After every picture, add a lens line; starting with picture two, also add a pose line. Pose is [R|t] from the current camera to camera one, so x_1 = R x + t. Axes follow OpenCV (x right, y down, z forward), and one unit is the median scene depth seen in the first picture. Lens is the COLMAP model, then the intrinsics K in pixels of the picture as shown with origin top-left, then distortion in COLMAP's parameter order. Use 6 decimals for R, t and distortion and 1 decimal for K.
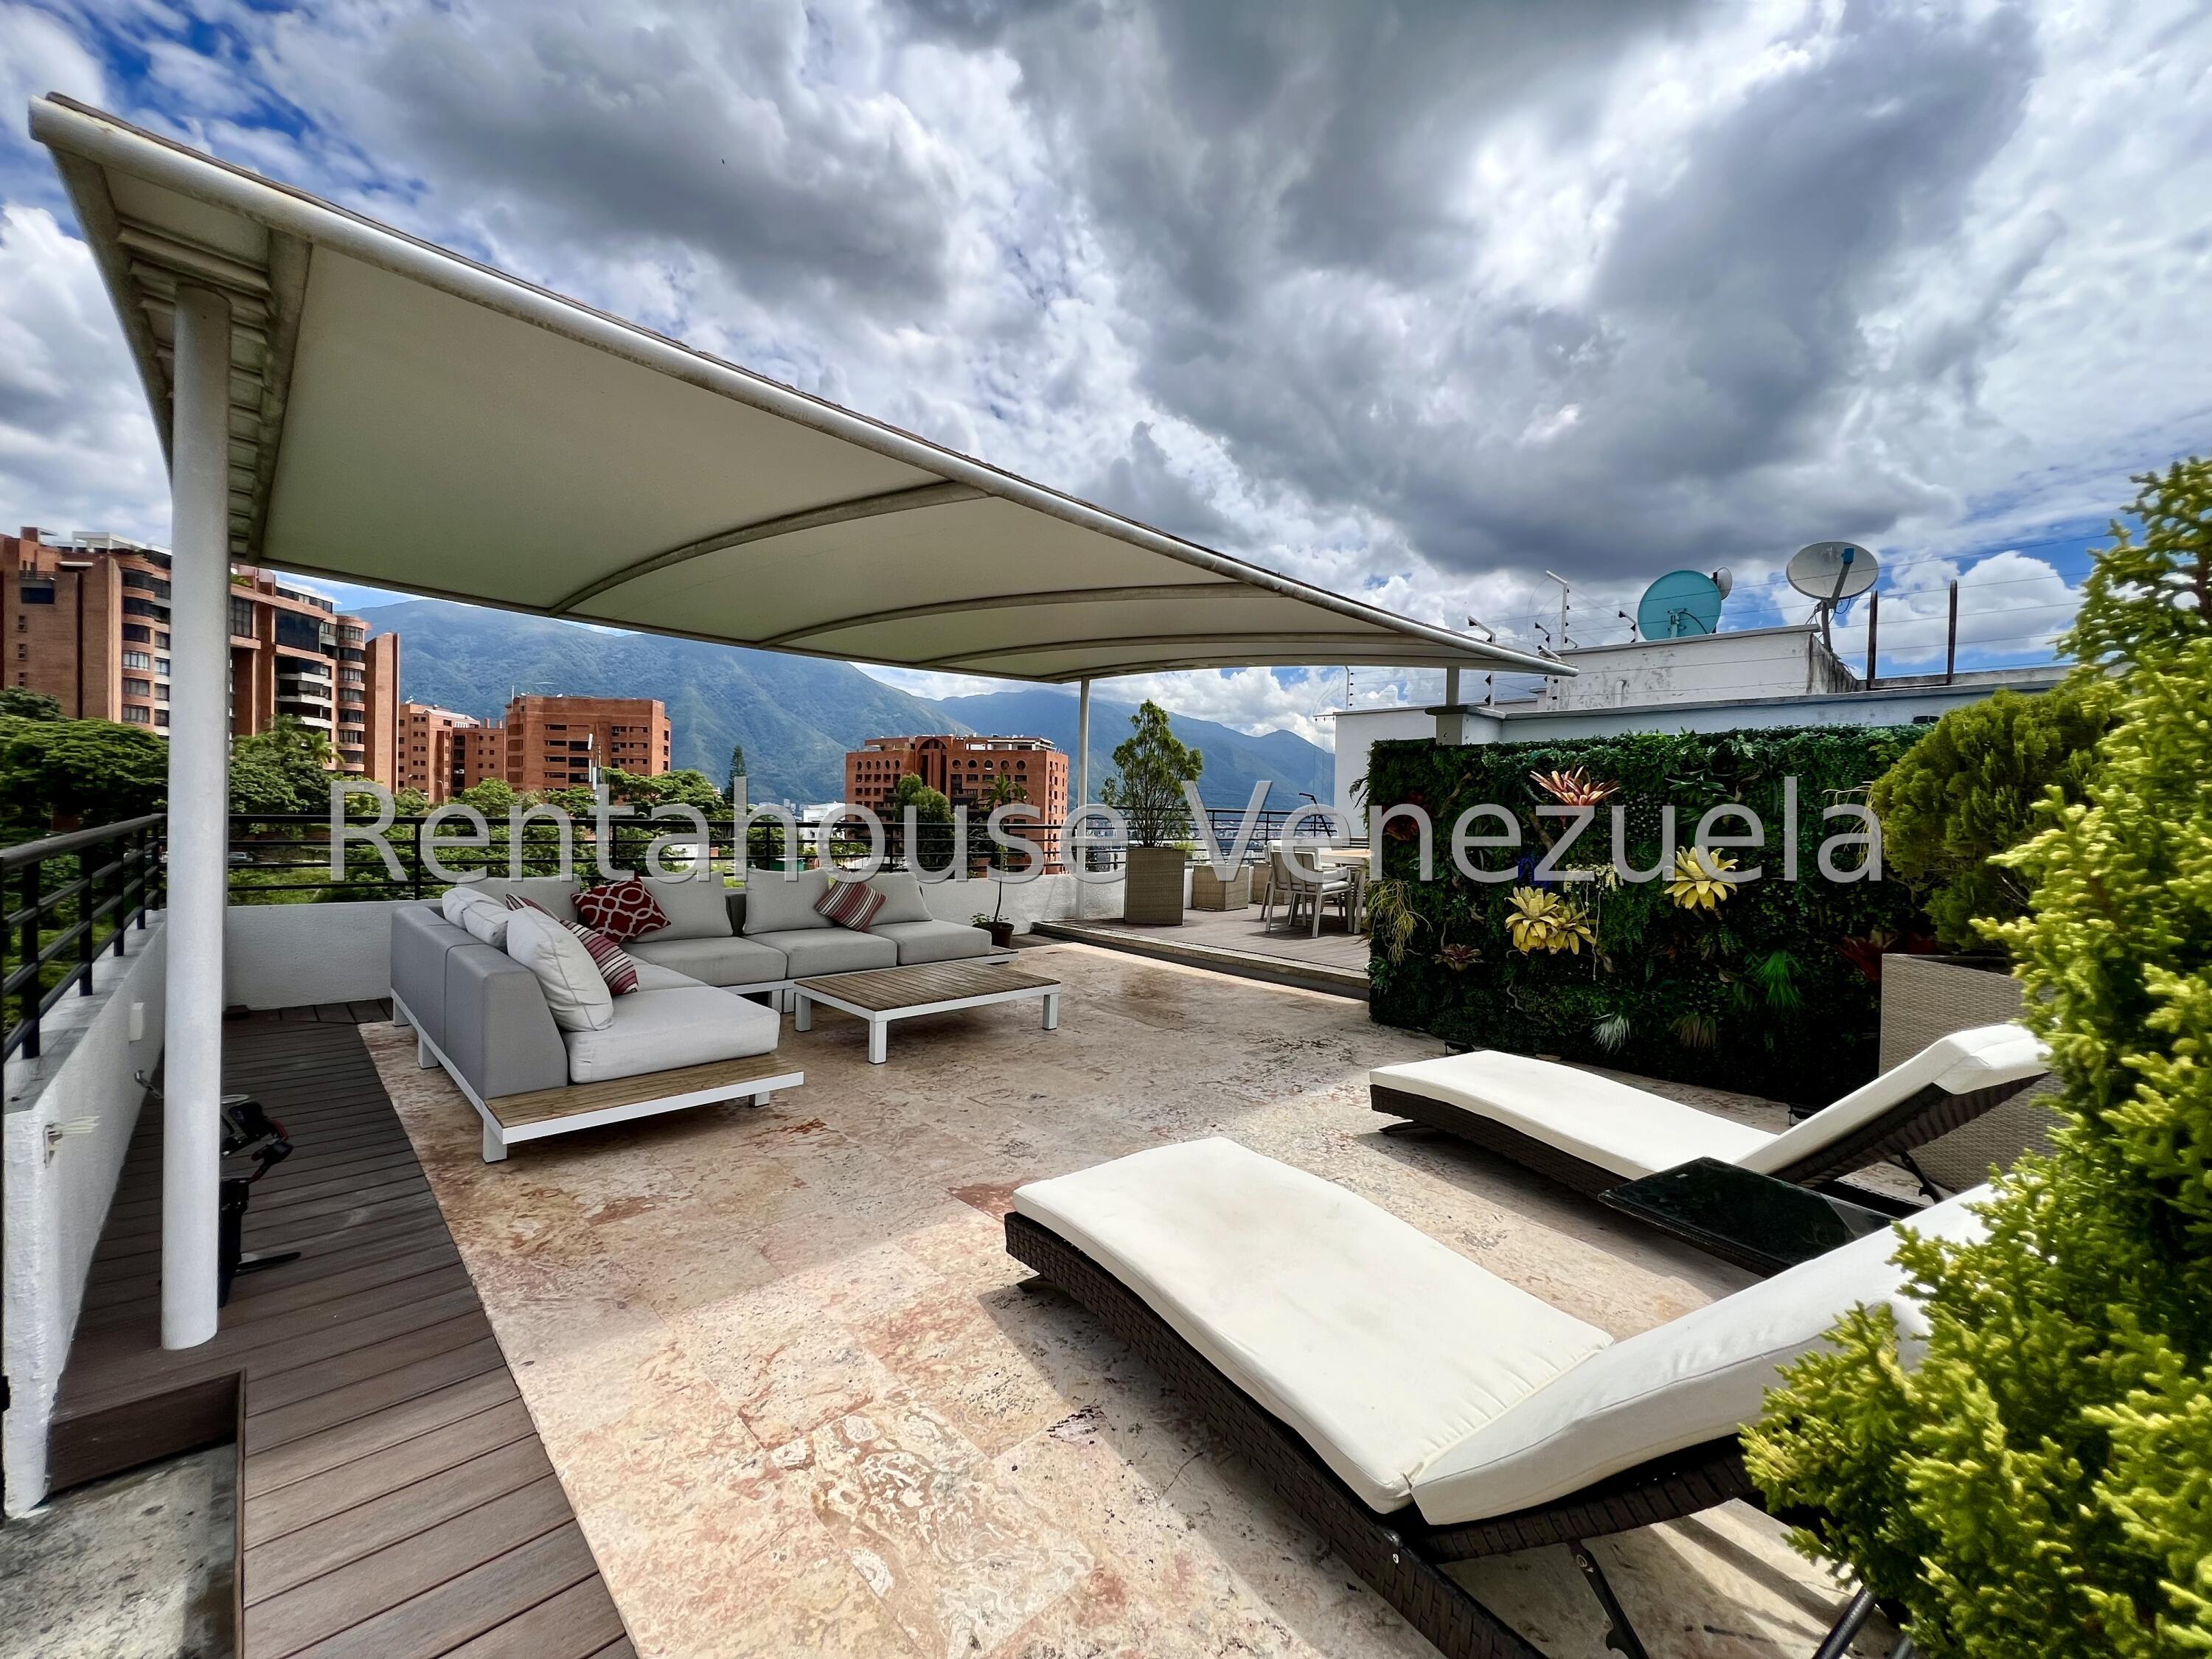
lens RADIAL K [[886.2, 0, 1098.6], [0, 886.2, 832.4], [0, 0, 1]] dist [0.000566, 0.000211]
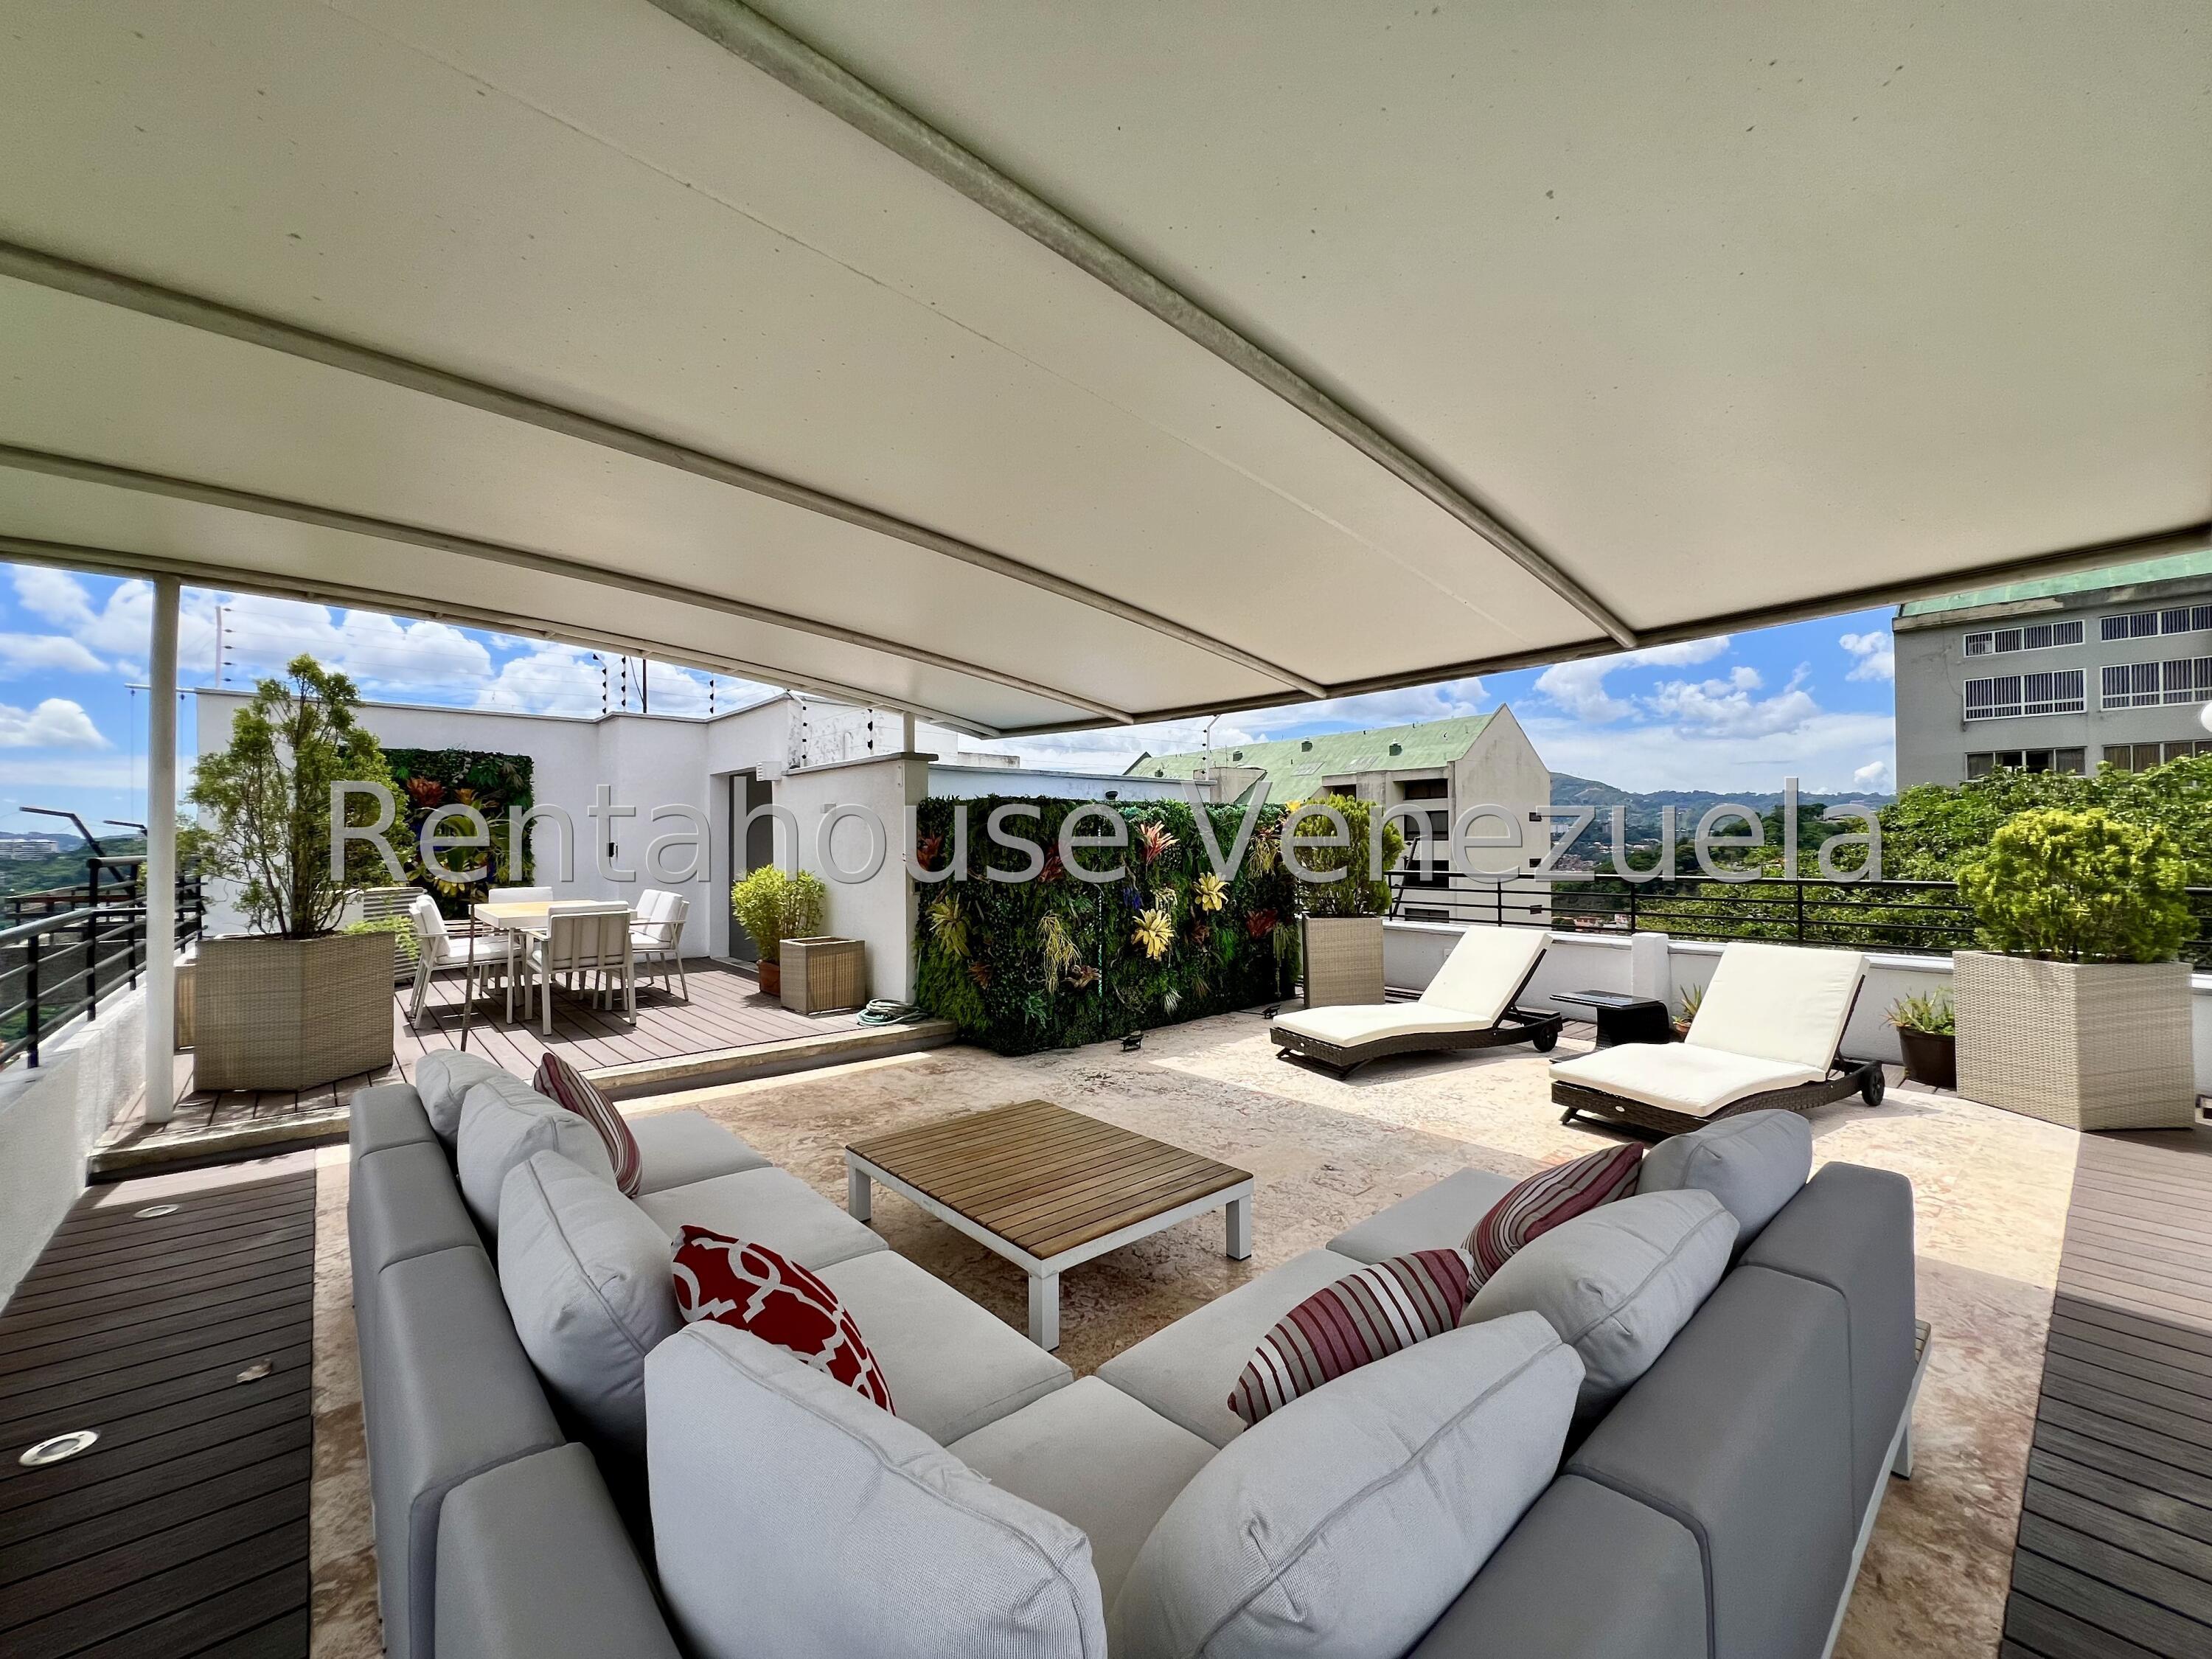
lens RADIAL K [[886.2, 0, 1098.6], [0, 886.2, 832.4], [0, 0, 1]] dist [0.000566, 0.000211]
pose [[0.049864, -0.009382, 0.998712, -1.011664], [0.027611, 0.999587, 0.008012, -0.081865], [-0.998374, 0.027176, 0.050102, 1.148126]]
